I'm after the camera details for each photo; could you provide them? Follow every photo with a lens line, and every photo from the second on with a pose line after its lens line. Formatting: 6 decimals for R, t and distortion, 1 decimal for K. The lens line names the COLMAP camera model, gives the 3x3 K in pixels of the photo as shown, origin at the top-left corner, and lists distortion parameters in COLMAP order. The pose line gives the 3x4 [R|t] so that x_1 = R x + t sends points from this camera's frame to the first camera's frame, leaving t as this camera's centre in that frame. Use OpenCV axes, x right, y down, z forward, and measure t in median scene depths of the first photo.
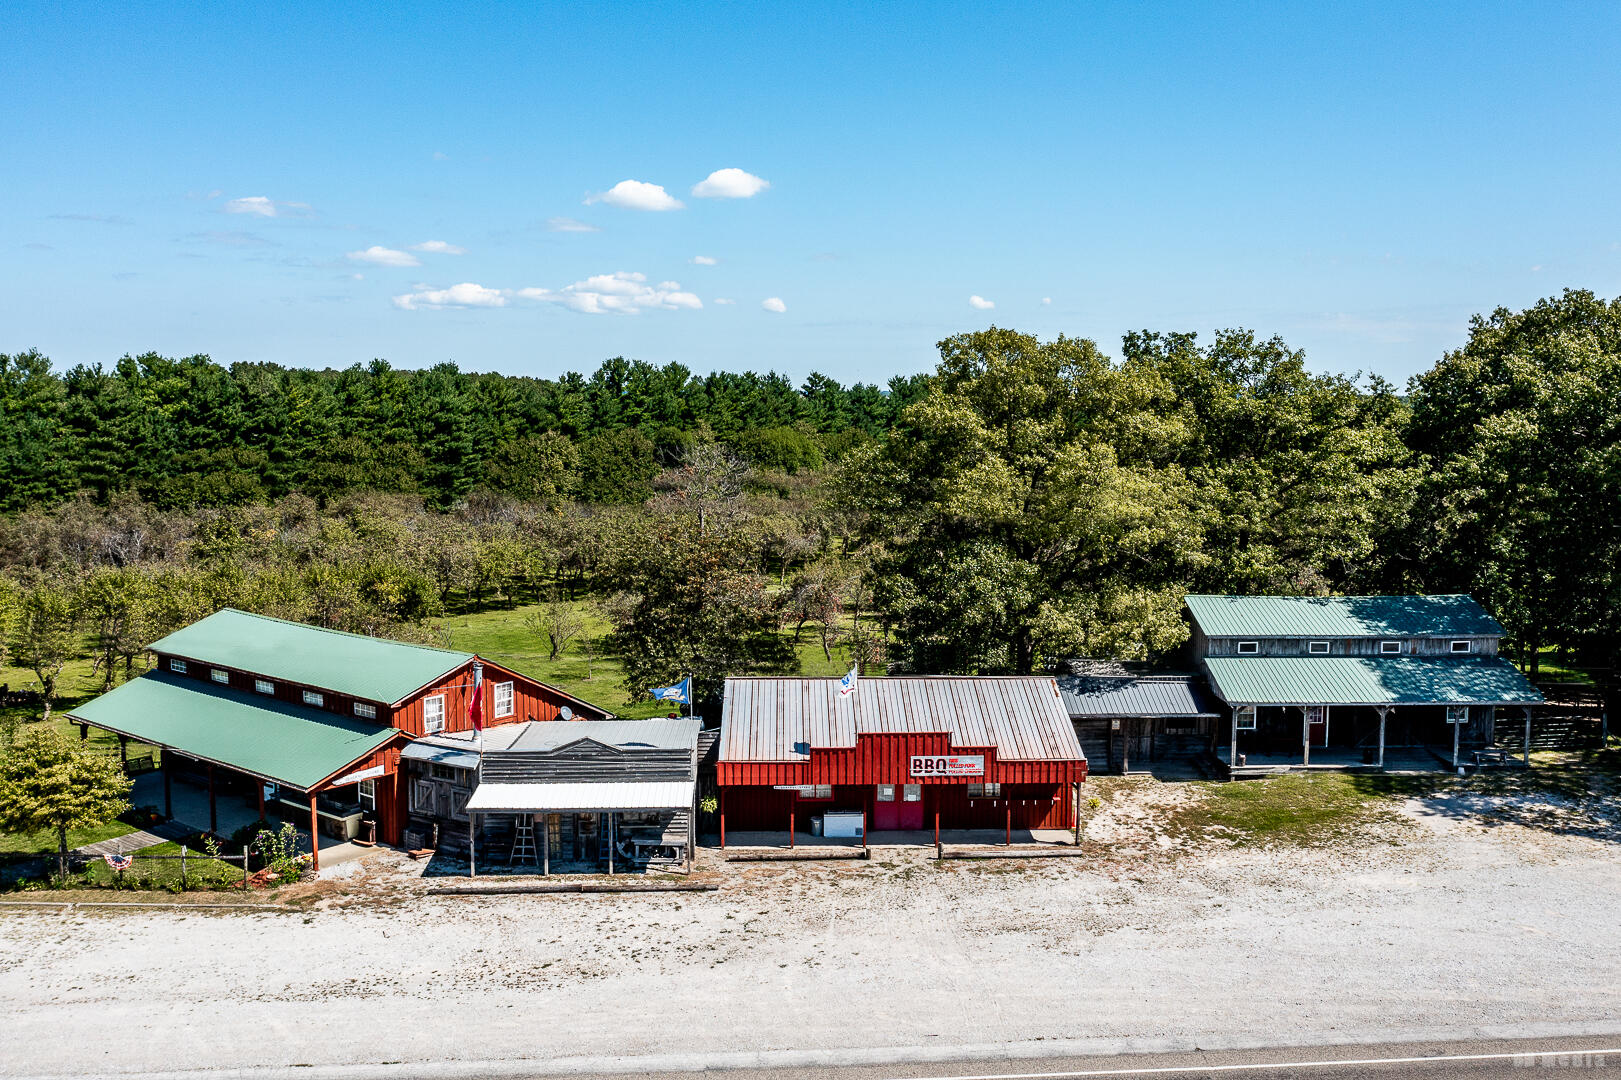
lens RADIAL K [[1304.0, 0, 834.2], [0, 1304.0, 484.0], [0, 0, 1]] dist [-0.022092, 0.007662]
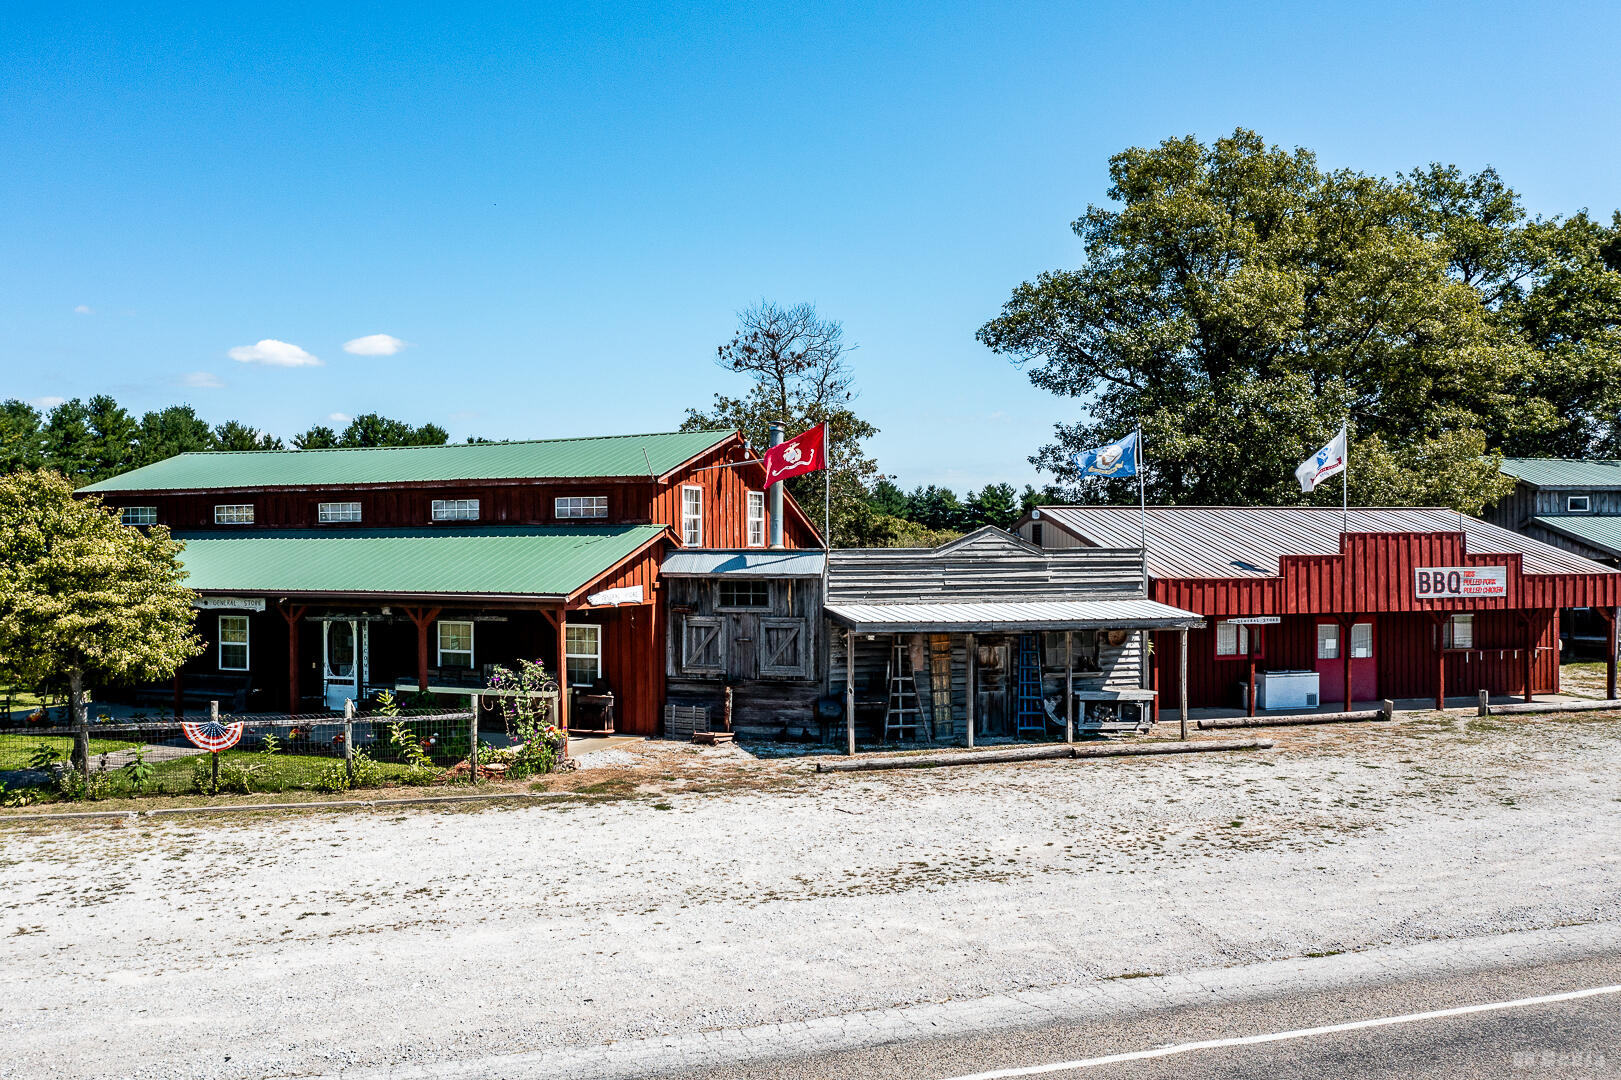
lens RADIAL K [[1277.9, 0, 708.7], [0, 1277.9, 545.5], [0, 0, 1]] dist [-0.010733, -0.006558]
pose [[0.982036, -0.012464, 0.188284, -0.410652], [0.026030, 0.997225, -0.069752, 0.231657], [-0.186892, 0.073400, 0.979635, 0.430896]]
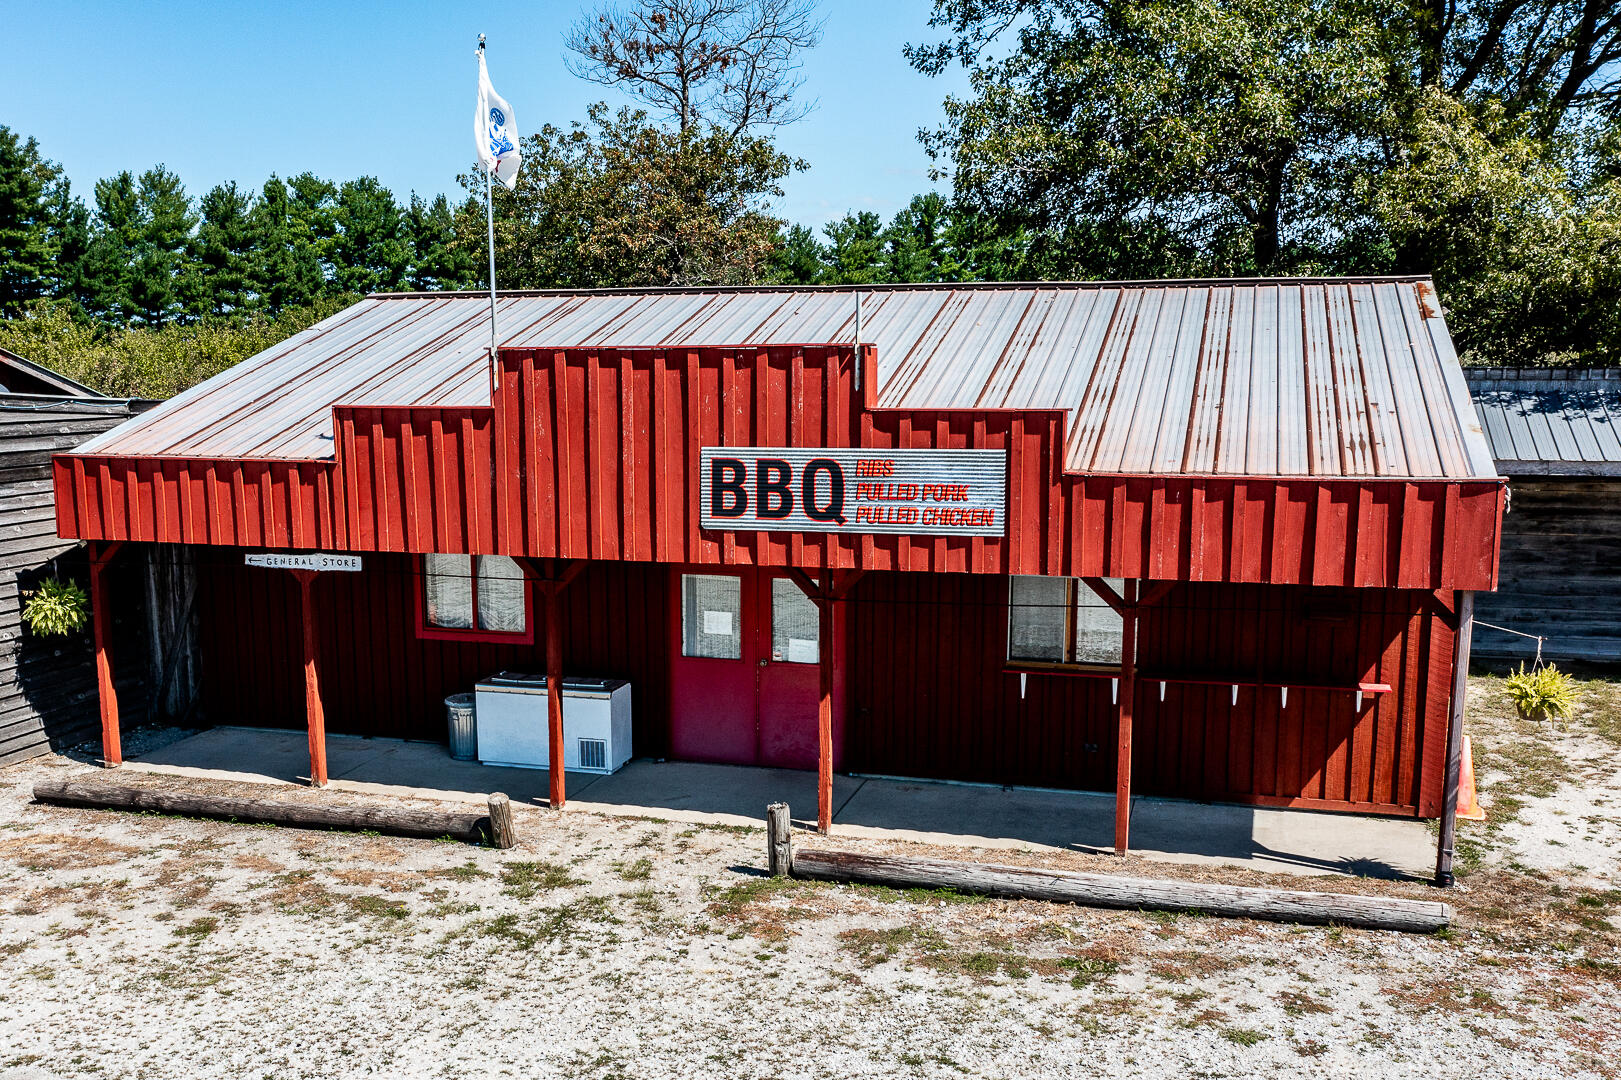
lens RADIAL K [[1473.9, 0, 806.7], [0, 1473.9, 599.2], [0, 0, 1]] dist [-0.023000, 0.006943]
pose [[0.945468, 0.041554, -0.323053, 0.164883], [-0.012646, 0.995764, 0.091075, 0.210513], [0.325469, -0.082024, 0.941988, 0.742362]]
